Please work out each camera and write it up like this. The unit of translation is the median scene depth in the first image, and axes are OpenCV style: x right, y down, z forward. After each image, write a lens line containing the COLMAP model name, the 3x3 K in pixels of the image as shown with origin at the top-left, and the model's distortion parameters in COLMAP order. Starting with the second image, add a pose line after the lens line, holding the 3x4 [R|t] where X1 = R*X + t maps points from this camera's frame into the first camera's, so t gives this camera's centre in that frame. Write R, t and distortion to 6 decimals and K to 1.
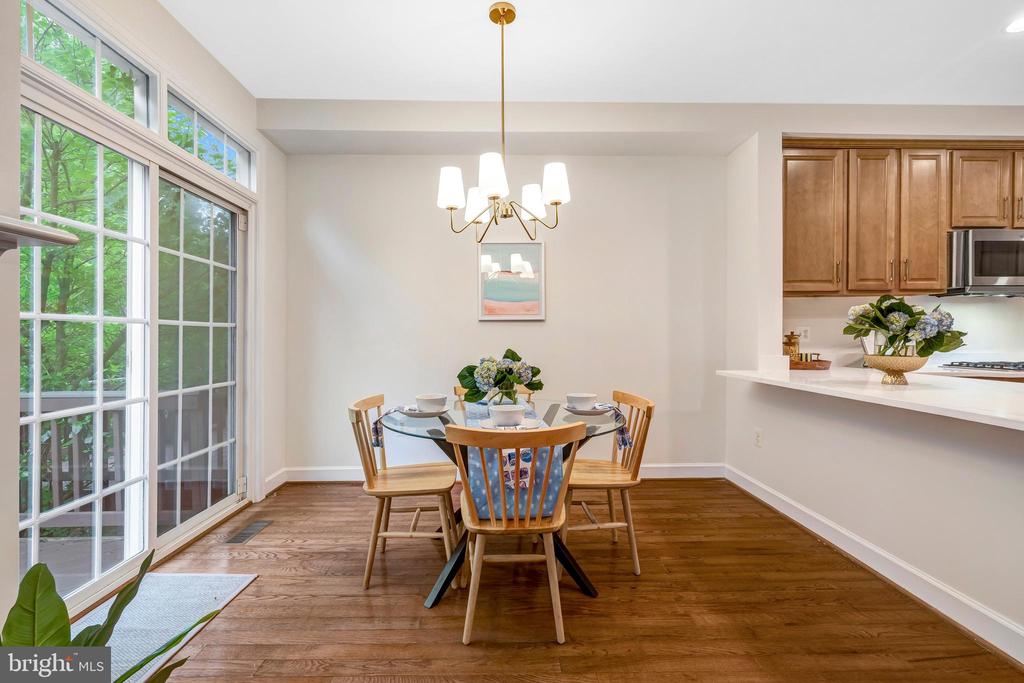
lens RADIAL K [[469.6, 0, 513.9], [0, 469.6, 338.1], [0, 0, 1]] dist [-0.002647, -0.000659]
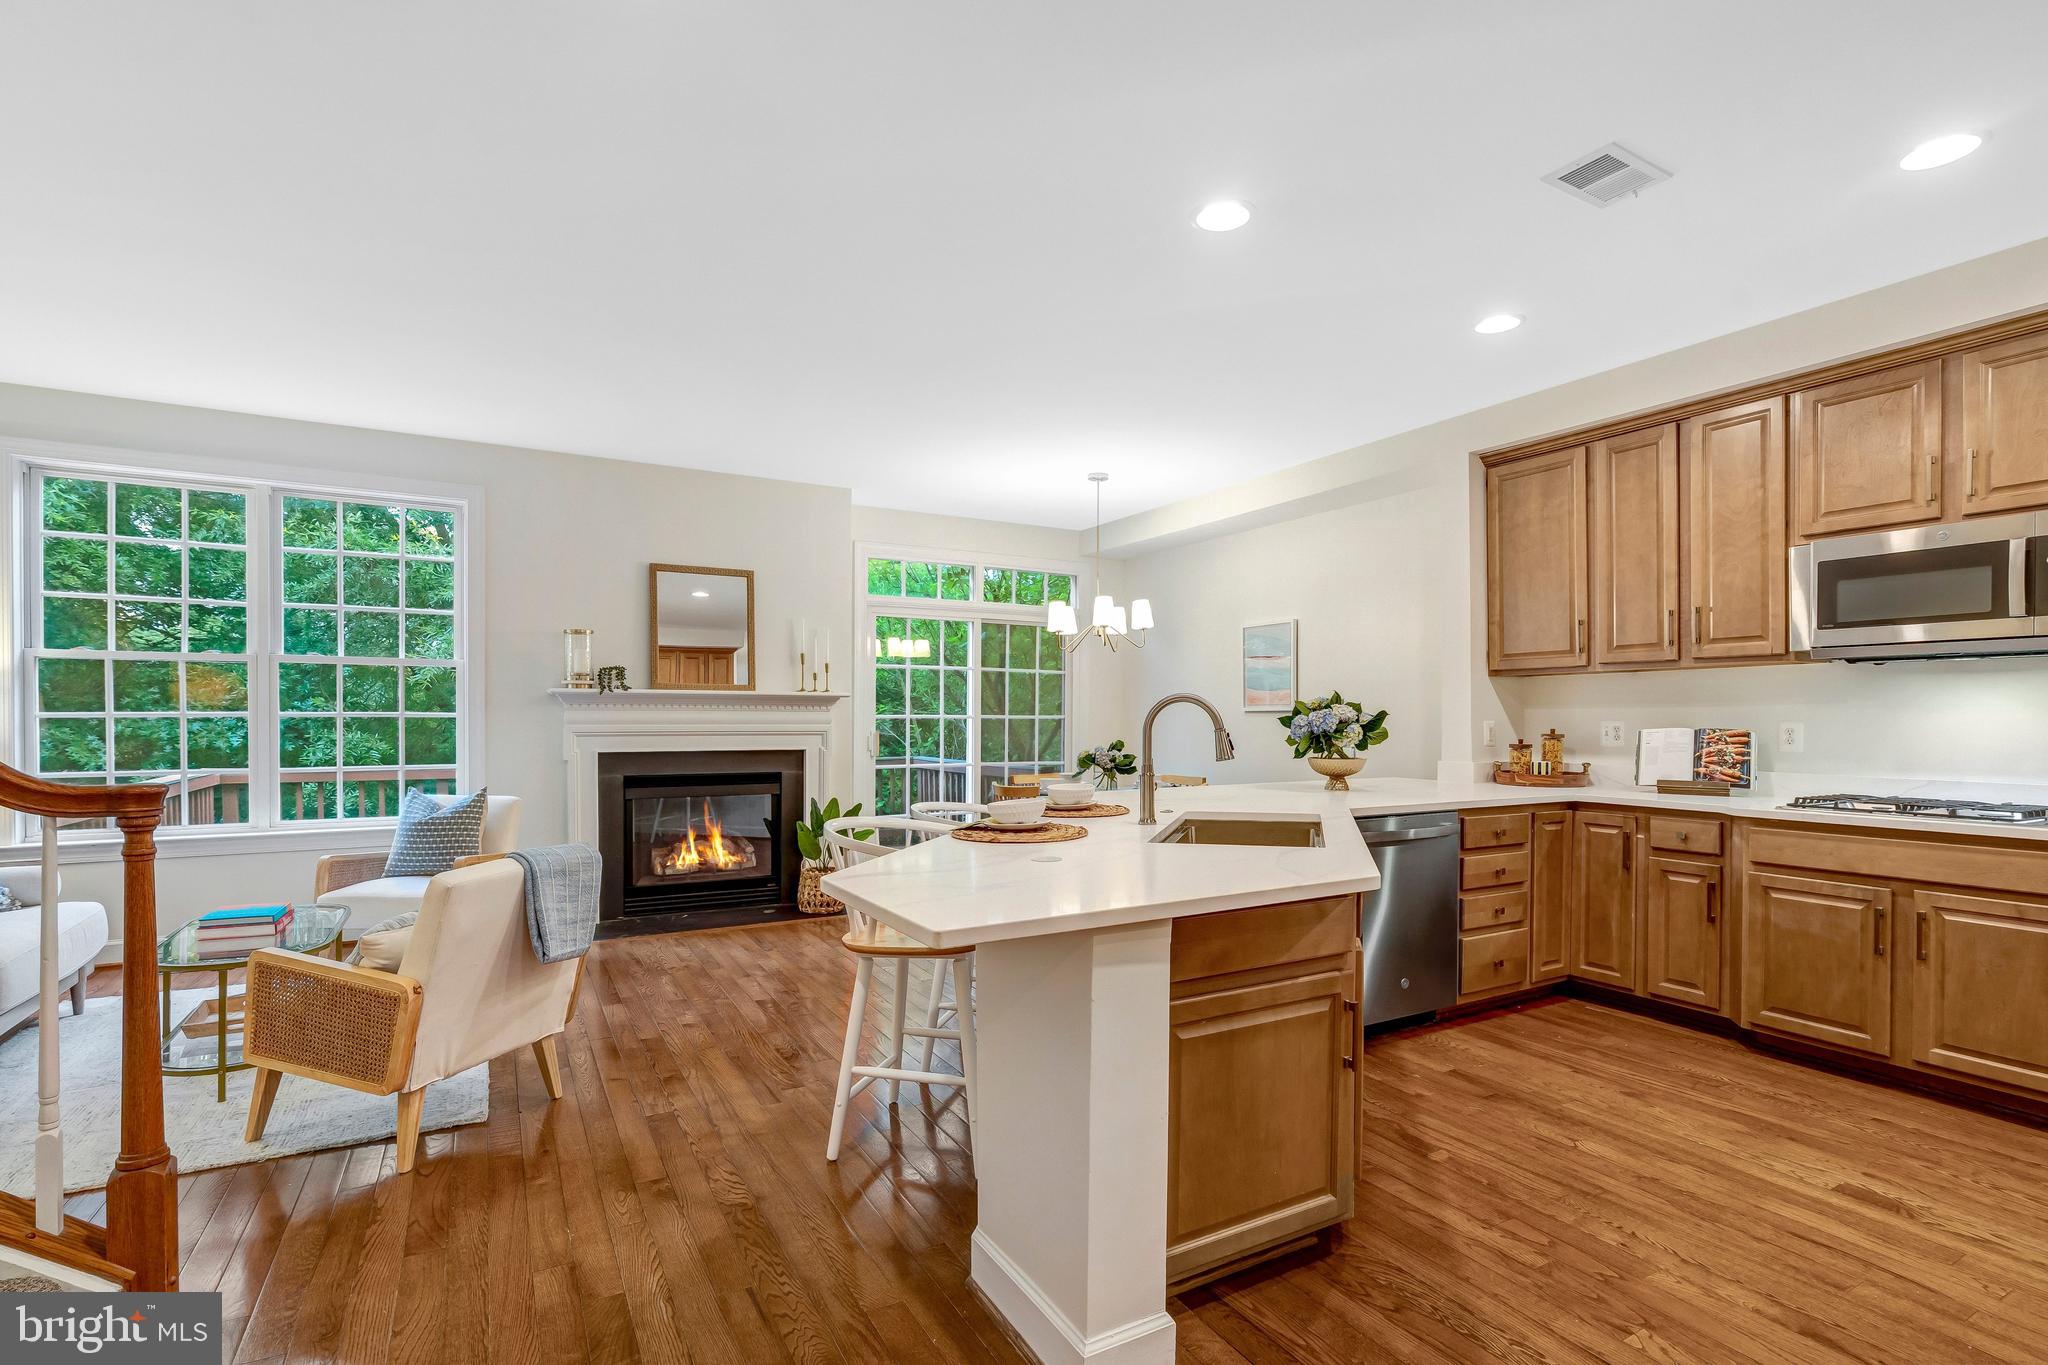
lens RADIAL K [[939.3, 0, 1009.2], [0, 939.3, 725.1], [0, 0, 1]] dist [-0.002647, -0.000659]
pose [[0.460560, 0.012513, -0.887541, 1.475024], [-0.010134, 0.999910, 0.008838, -0.024695], [0.887571, 0.004924, 0.460645, -0.282175]]
